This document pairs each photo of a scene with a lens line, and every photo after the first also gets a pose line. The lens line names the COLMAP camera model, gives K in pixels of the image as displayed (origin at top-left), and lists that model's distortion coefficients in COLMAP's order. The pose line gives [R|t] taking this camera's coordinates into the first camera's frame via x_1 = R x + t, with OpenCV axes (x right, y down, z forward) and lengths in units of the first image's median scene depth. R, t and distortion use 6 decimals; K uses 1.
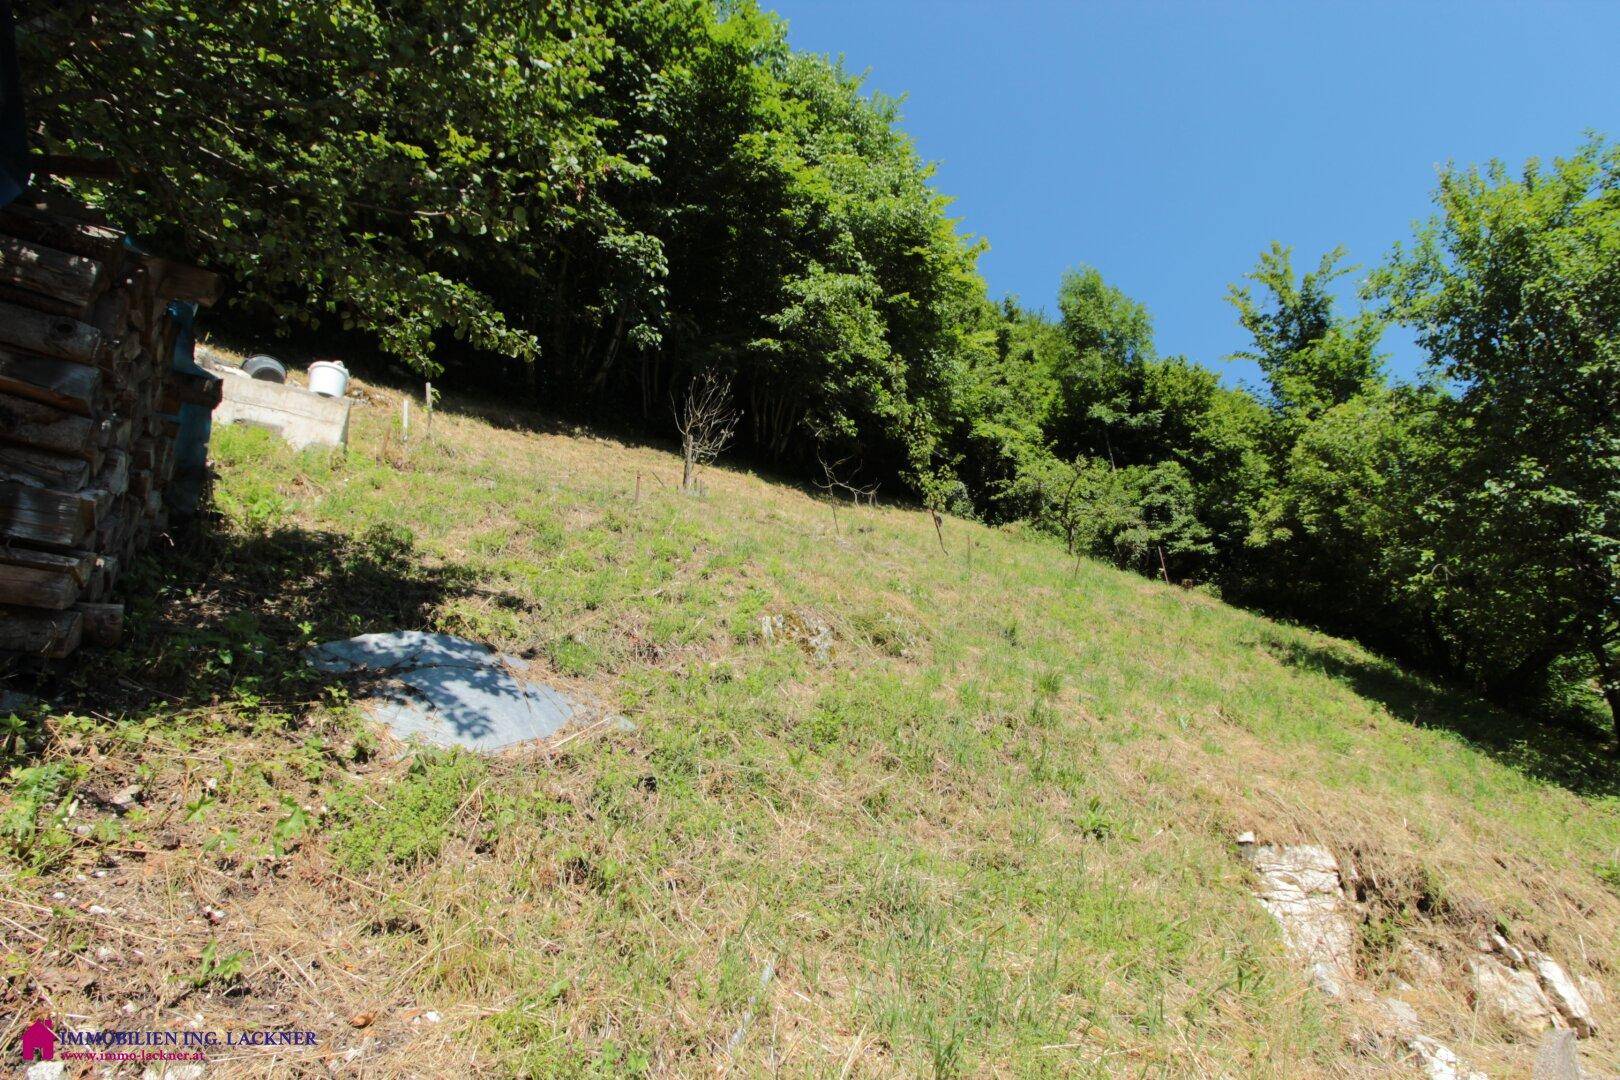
lens RADIAL K [[752.9, 0, 820.2], [0, 752.9, 543.0], [0, 0, 1]] dist [0.000486, -0.012143]
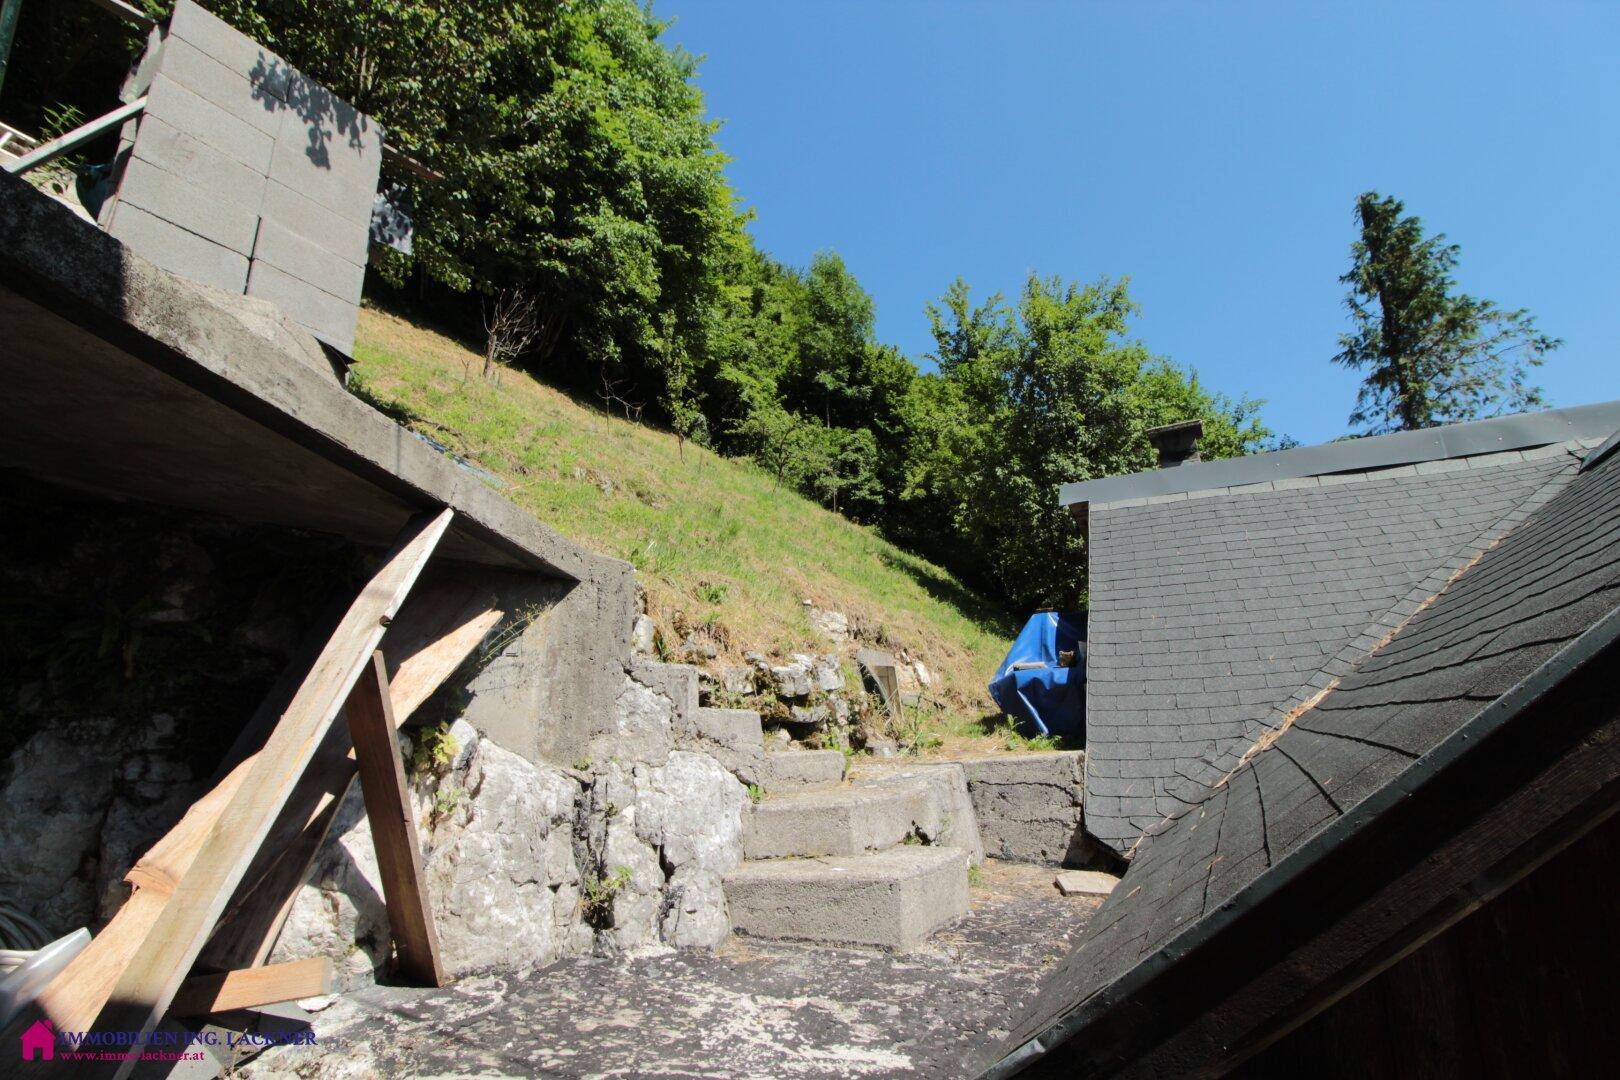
lens RADIAL K [[752.9, 0, 820.2], [0, 752.9, 543.0], [0, 0, 1]] dist [0.000486, -0.012143]
pose [[0.927417, 0.125665, 0.352288, -0.036451], [-0.156348, 0.985883, 0.059919, 0.019831], [-0.339785, -0.110649, 0.933972, -0.208508]]
